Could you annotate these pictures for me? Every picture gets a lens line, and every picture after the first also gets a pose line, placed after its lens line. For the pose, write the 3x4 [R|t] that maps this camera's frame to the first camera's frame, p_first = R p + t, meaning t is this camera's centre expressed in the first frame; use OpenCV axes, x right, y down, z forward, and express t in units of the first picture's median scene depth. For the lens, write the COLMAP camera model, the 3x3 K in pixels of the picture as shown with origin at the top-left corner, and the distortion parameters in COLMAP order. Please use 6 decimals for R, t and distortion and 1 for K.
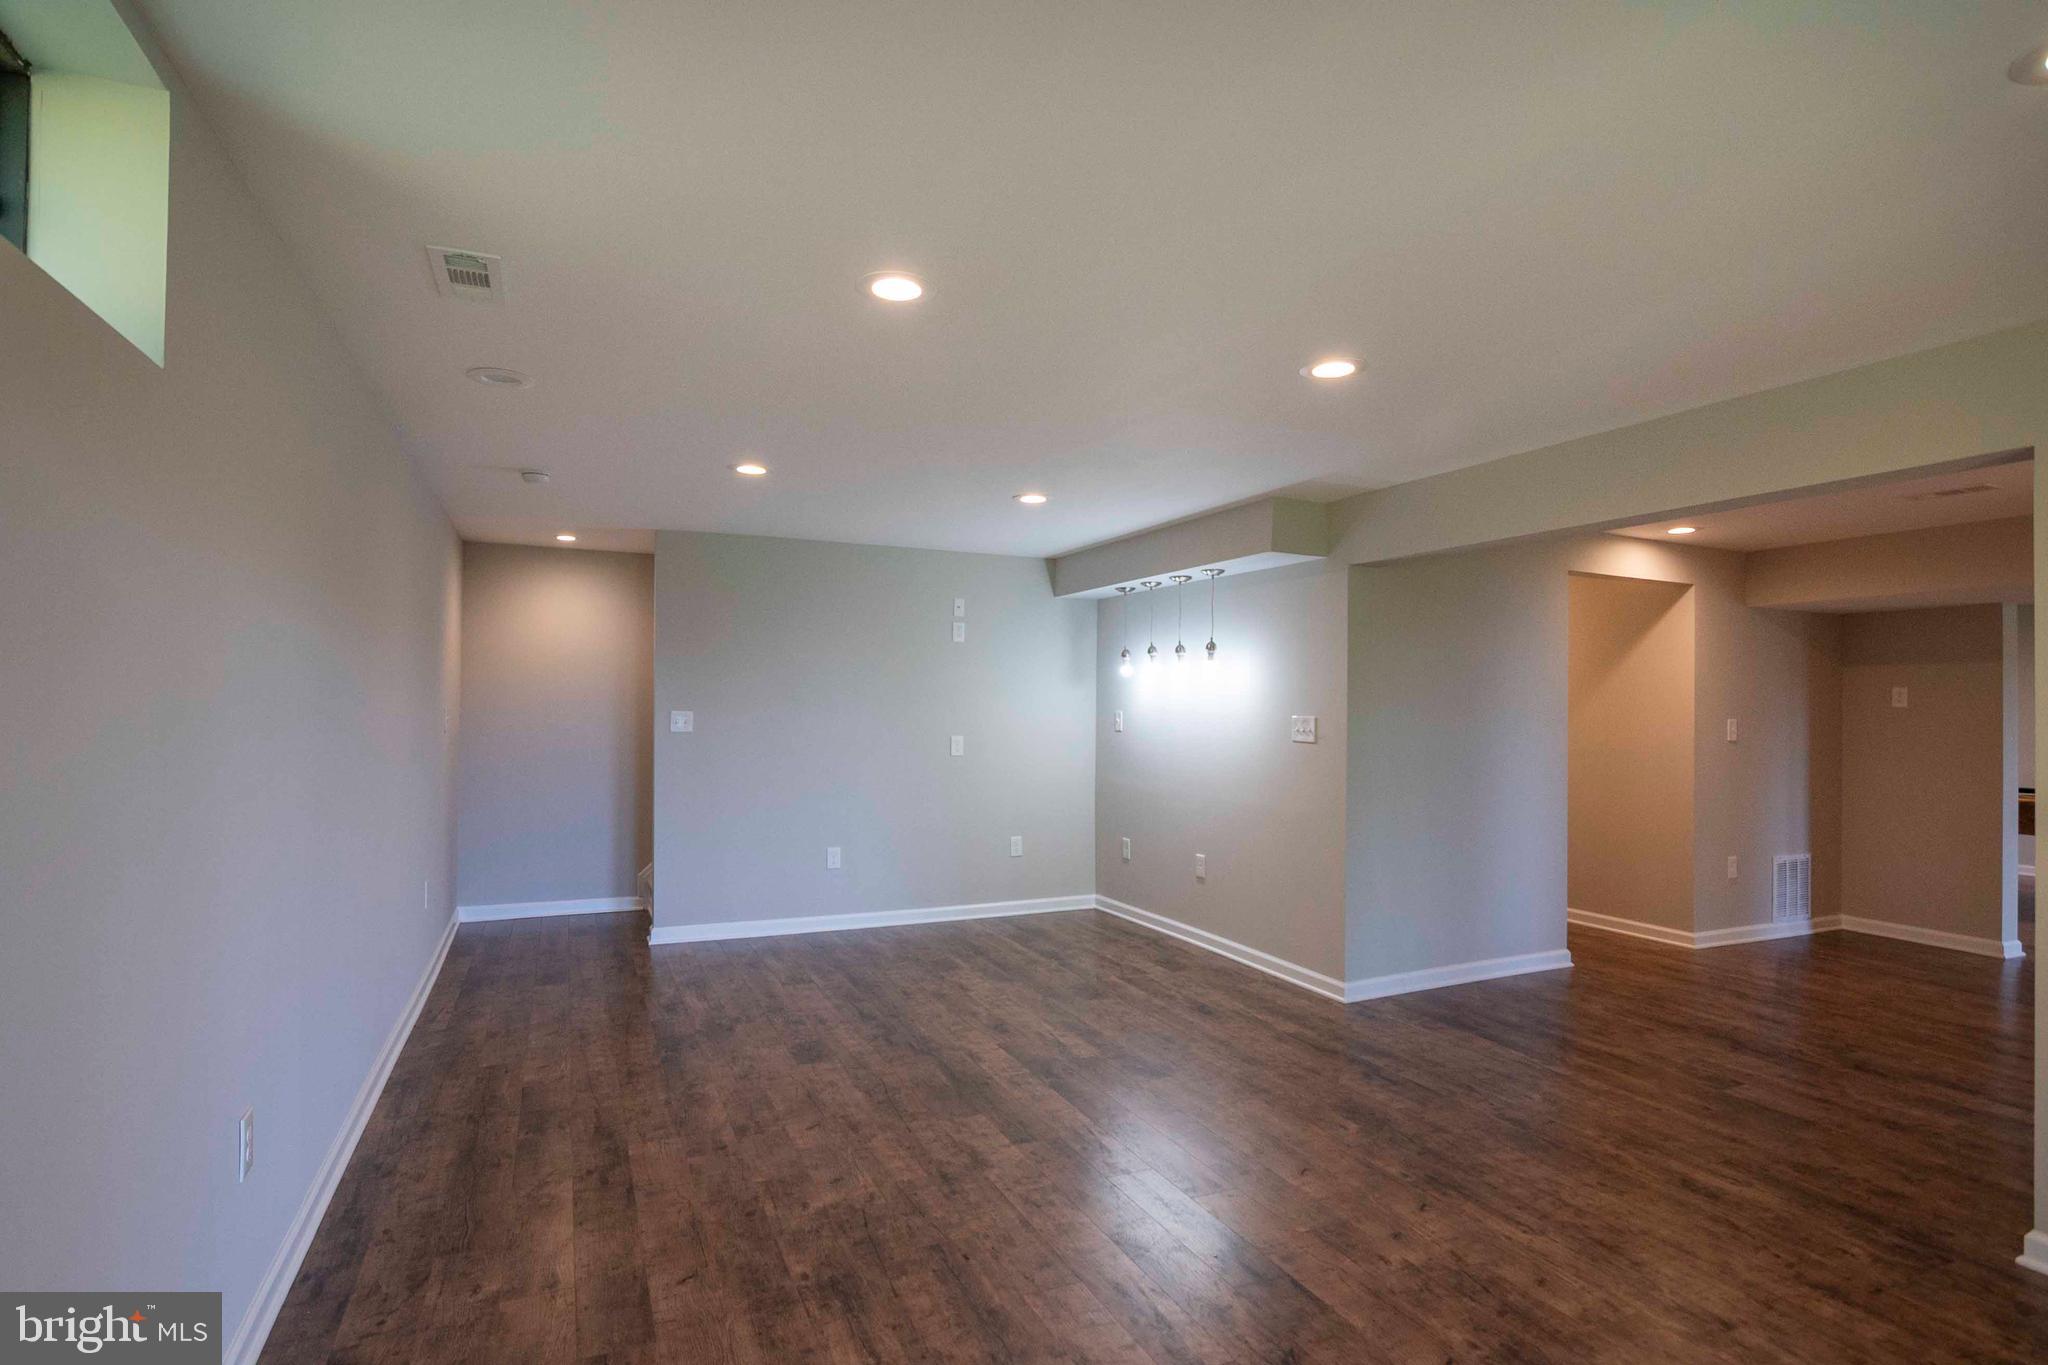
lens RADIAL K [[1016.2, 0, 1005.4], [0, 1016.2, 685.7], [0, 0, 1]] dist [-0.035771, 0.013615]
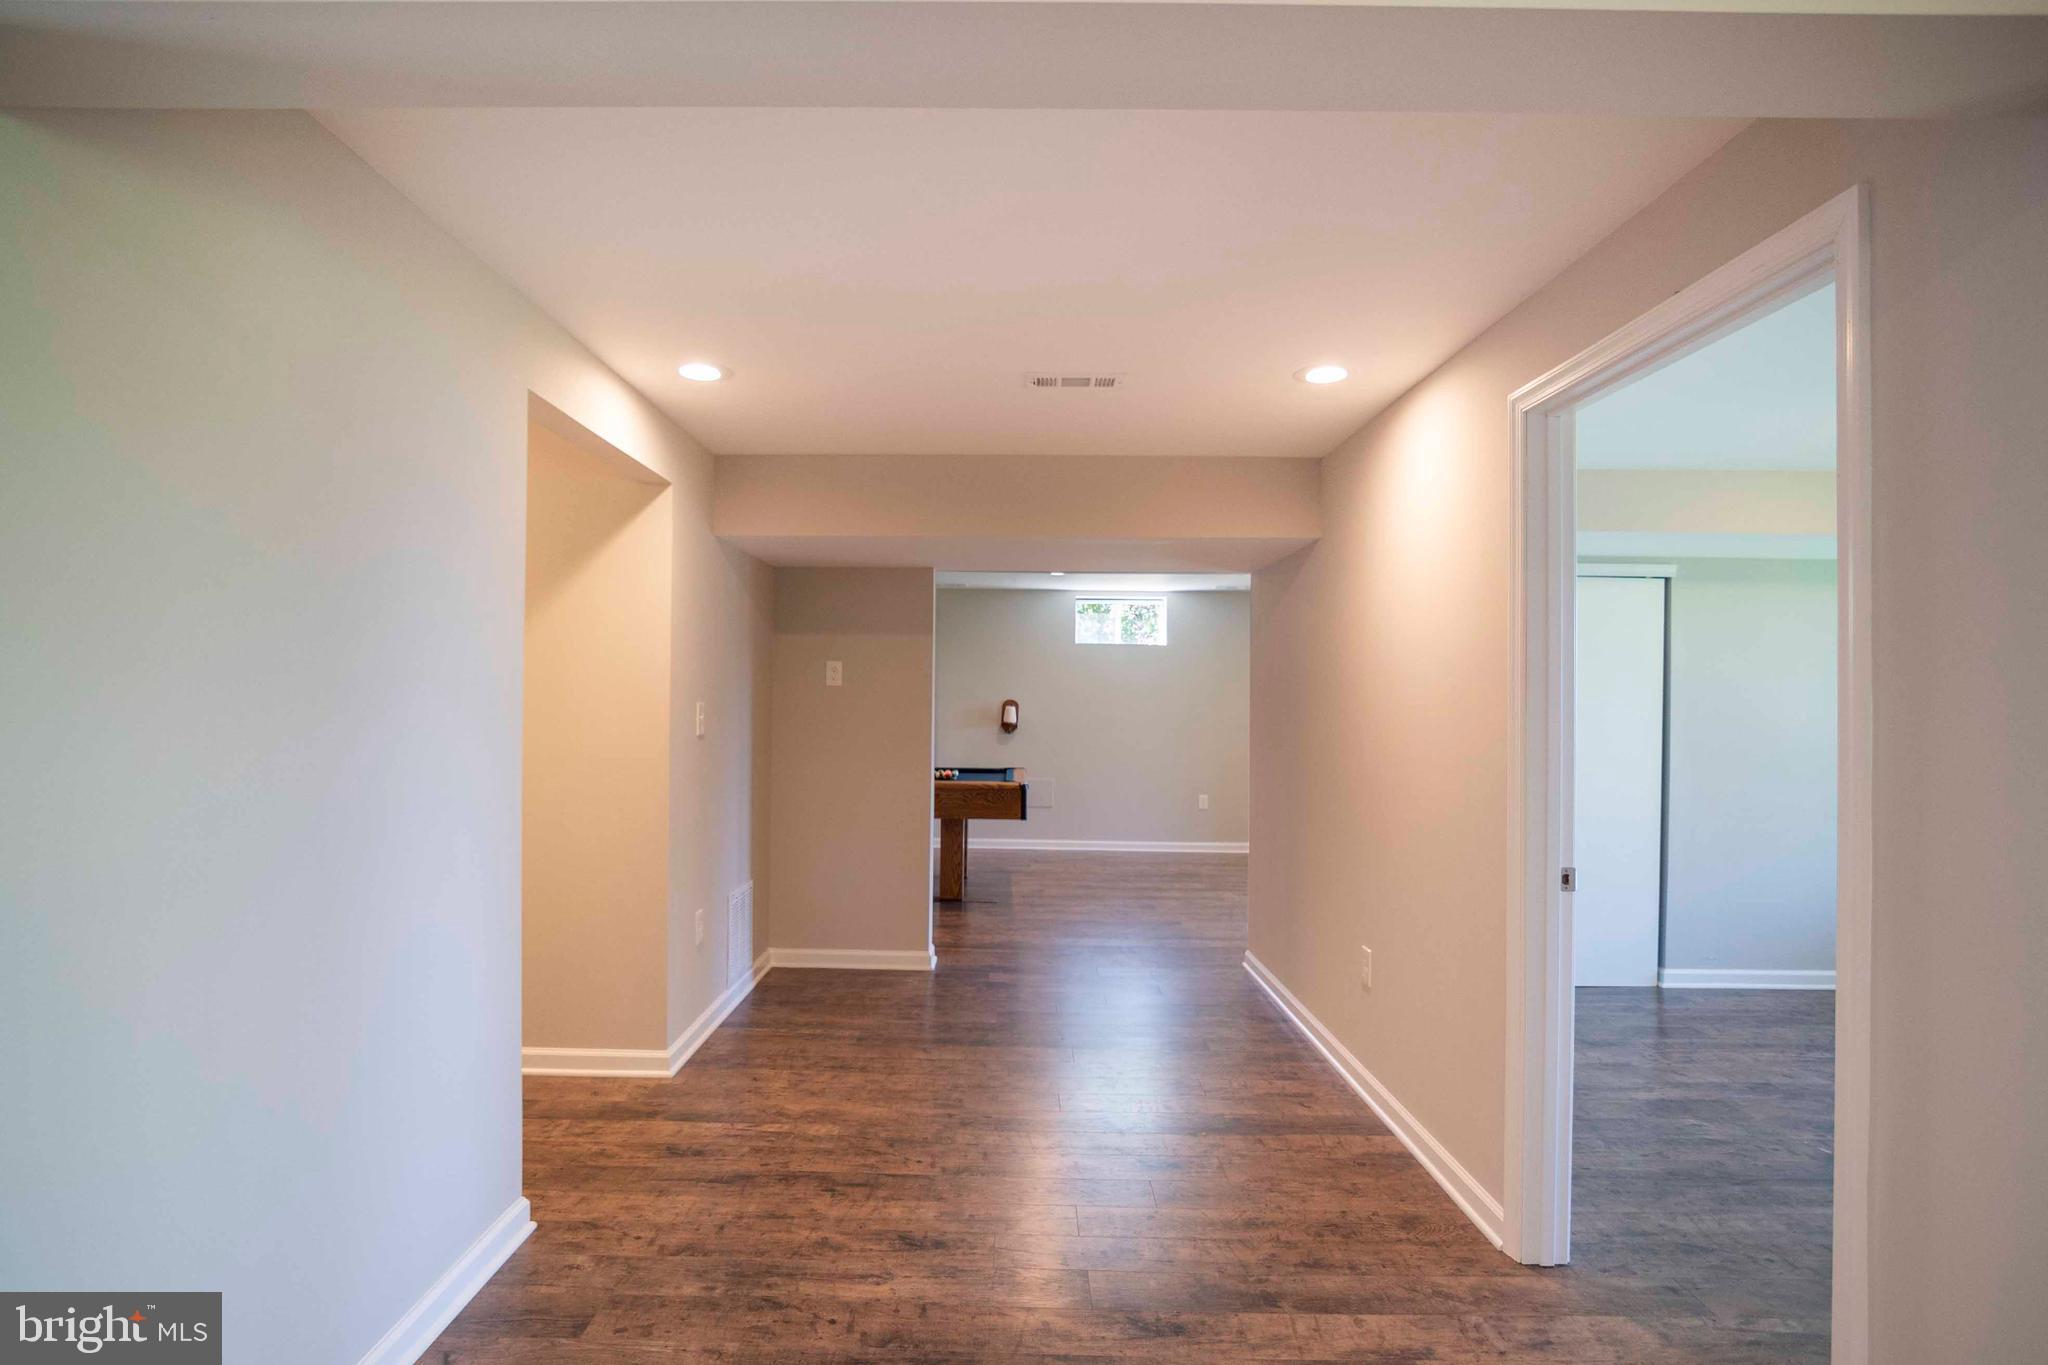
lens RADIAL K [[1016.2, 0, 1005.4], [0, 1016.2, 685.7], [0, 0, 1]] dist [-0.035771, 0.013615]
pose [[0.418851, 0.003886, 0.908047, 0.206703], [-0.016154, 0.999864, 0.003173, 0.017581], [-0.907911, -0.015997, 0.418857, 0.546986]]
